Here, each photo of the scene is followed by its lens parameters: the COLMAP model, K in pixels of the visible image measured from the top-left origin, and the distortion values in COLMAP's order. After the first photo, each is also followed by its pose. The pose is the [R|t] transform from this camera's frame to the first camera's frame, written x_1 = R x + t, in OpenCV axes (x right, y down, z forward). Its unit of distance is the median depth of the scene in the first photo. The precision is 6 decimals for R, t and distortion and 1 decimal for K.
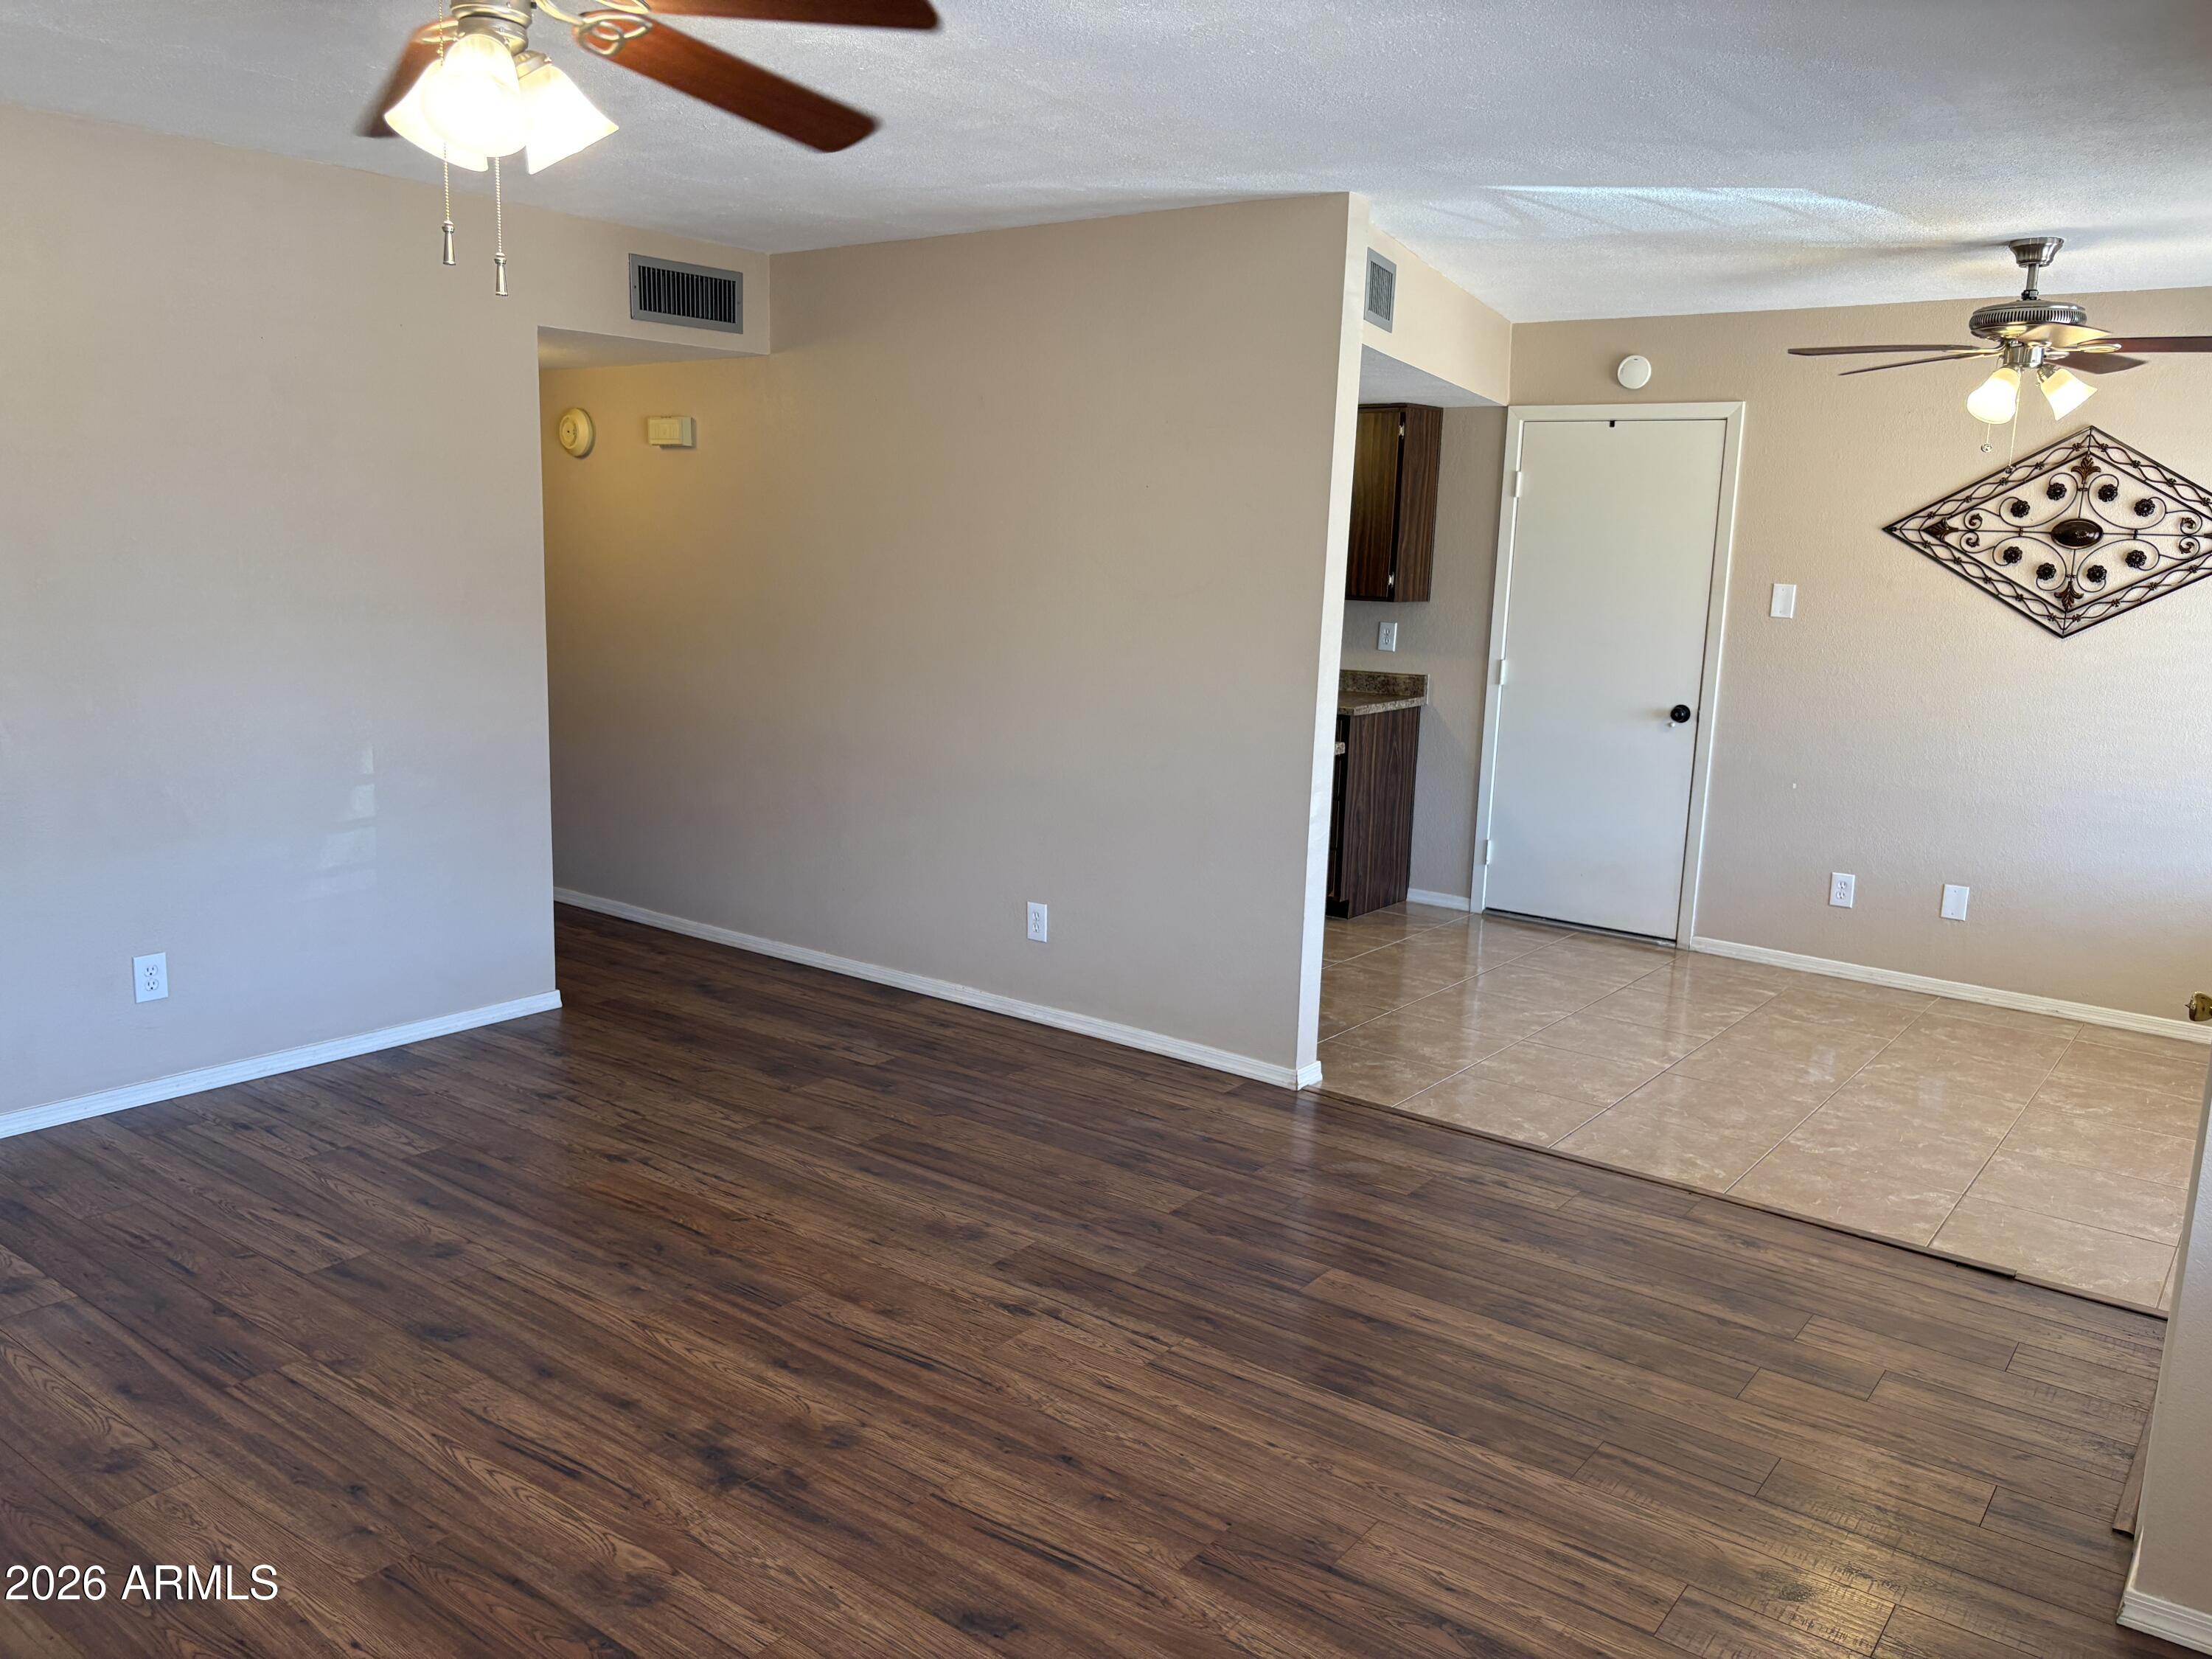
lens RADIAL K [[1674.3, 0, 1101.0], [0, 1674.3, 817.6], [0, 0, 1]] dist [0.049380, -0.056945]
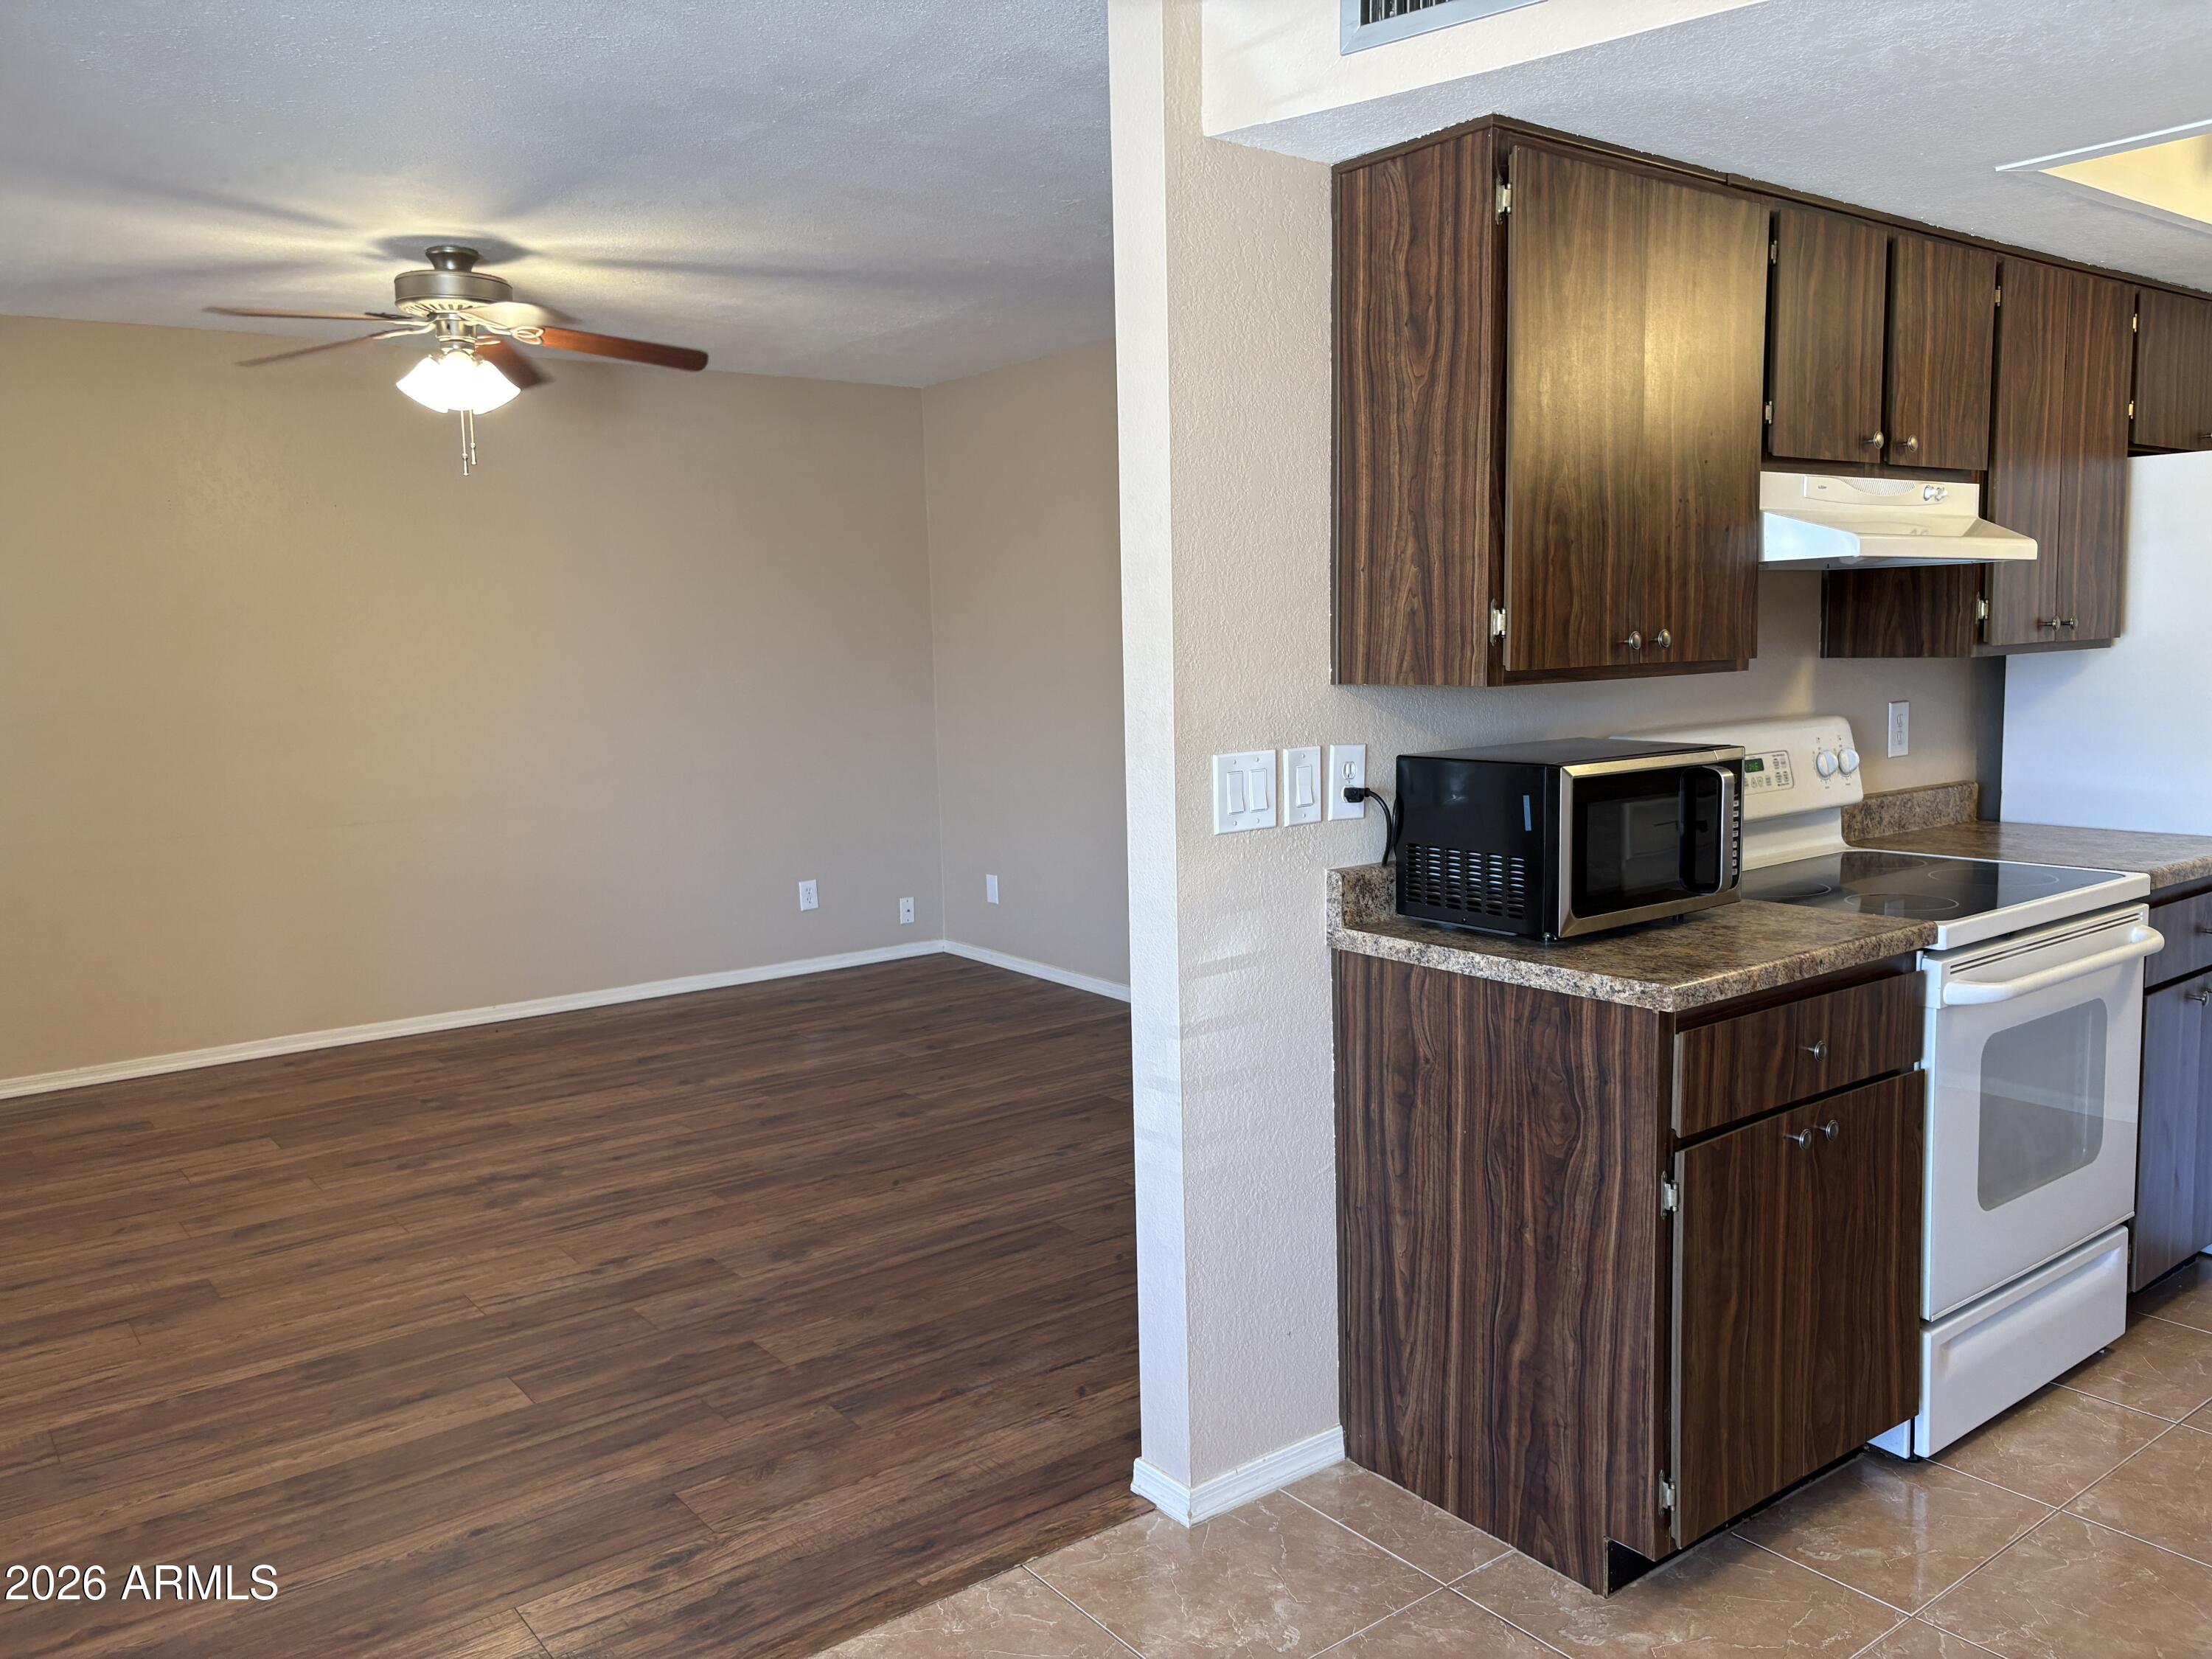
lens RADIAL K [[1674.3, 0, 1095.0], [0, 1674.3, 814.3], [0, 0, 1]] dist [0.049380, -0.056945]
pose [[-0.269301, 0.079273, -0.959788, 0.608353], [-0.148327, 0.981301, 0.122668, -0.122854], [0.951565, 0.175398, -0.252507, 1.015621]]
